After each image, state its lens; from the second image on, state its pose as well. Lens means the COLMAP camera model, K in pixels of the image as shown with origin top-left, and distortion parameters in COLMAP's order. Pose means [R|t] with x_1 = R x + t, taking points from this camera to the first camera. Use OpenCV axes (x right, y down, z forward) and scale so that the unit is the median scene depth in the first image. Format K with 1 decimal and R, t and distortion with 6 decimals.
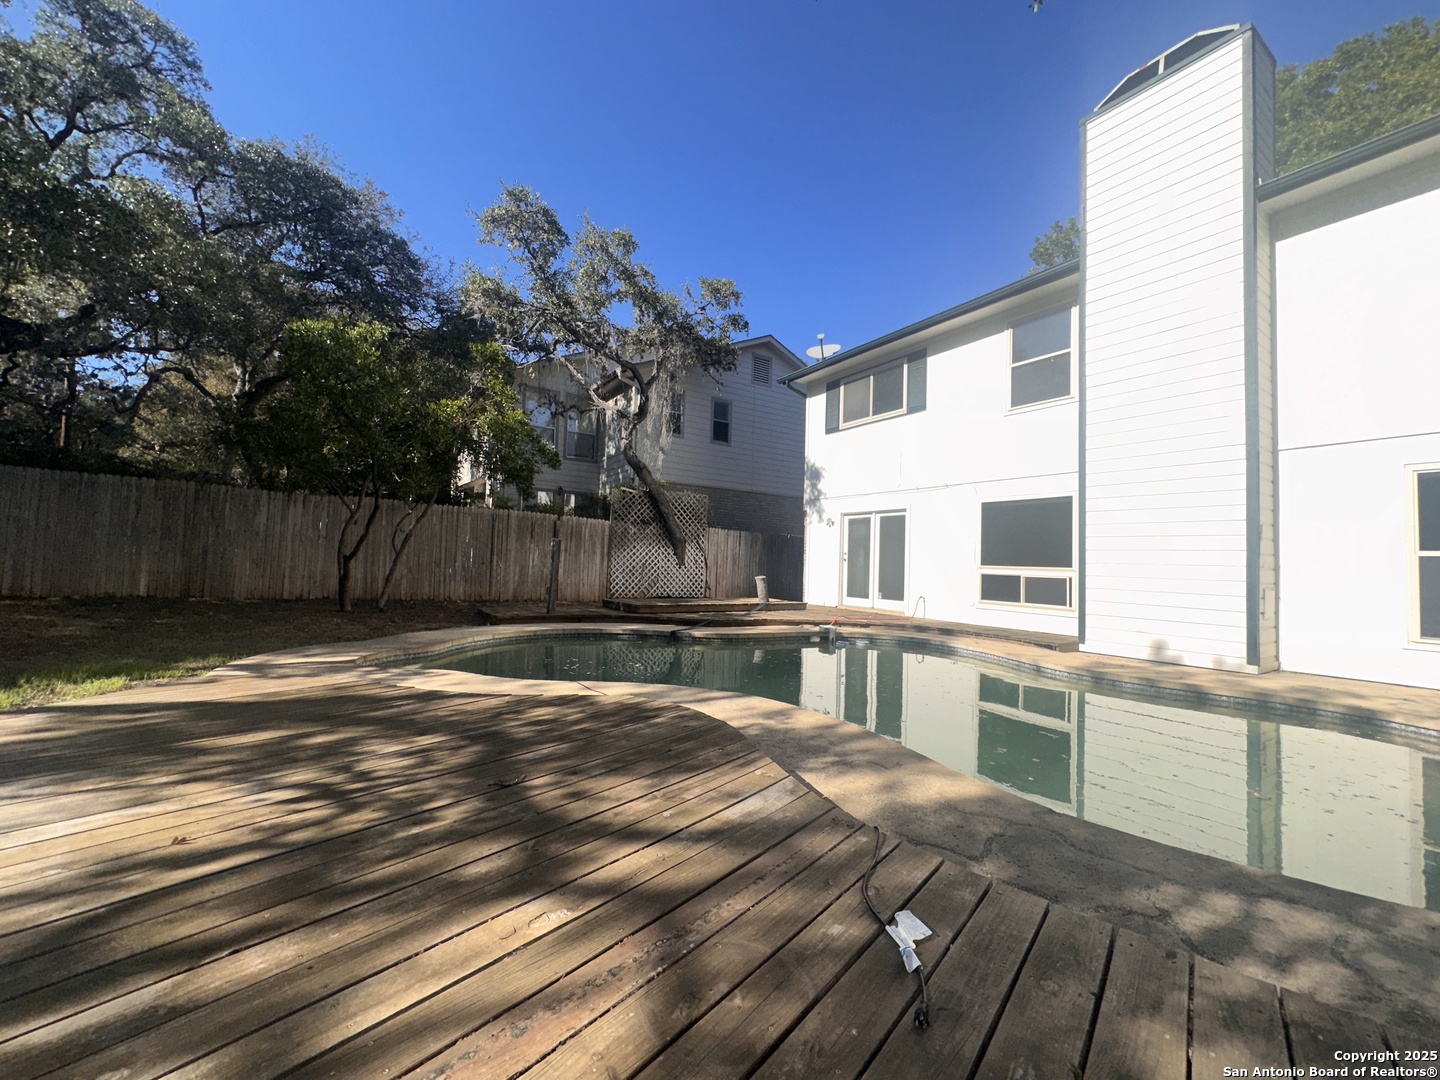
lens RADIAL K [[575.9, 0, 719.3], [0, 575.9, 534.9], [0, 0, 1]] dist [-0.001367, 0.000593]
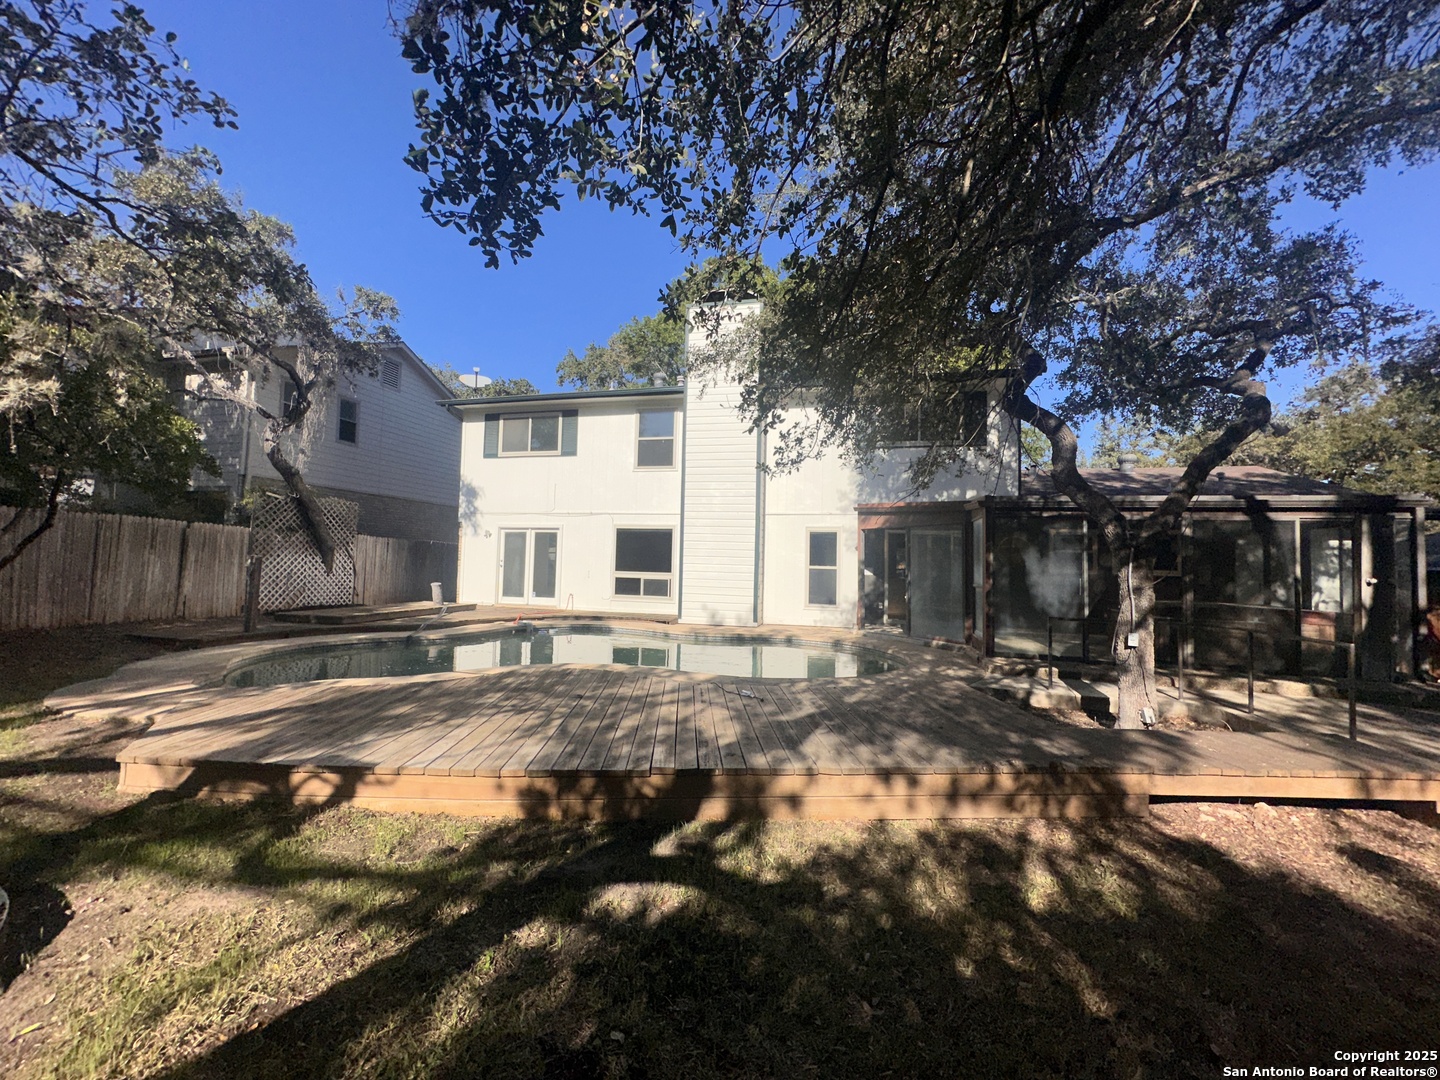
lens RADIAL K [[575.9, 0, 723.8], [0, 575.9, 537.0], [0, 0, 1]] dist [-0.001367, 0.000593]
pose [[0.720528, 0.017487, 0.693206, -0.292205], [-0.034782, 0.999335, 0.010944, -0.047949], [-0.692553, -0.031996, 0.720657, -0.196995]]
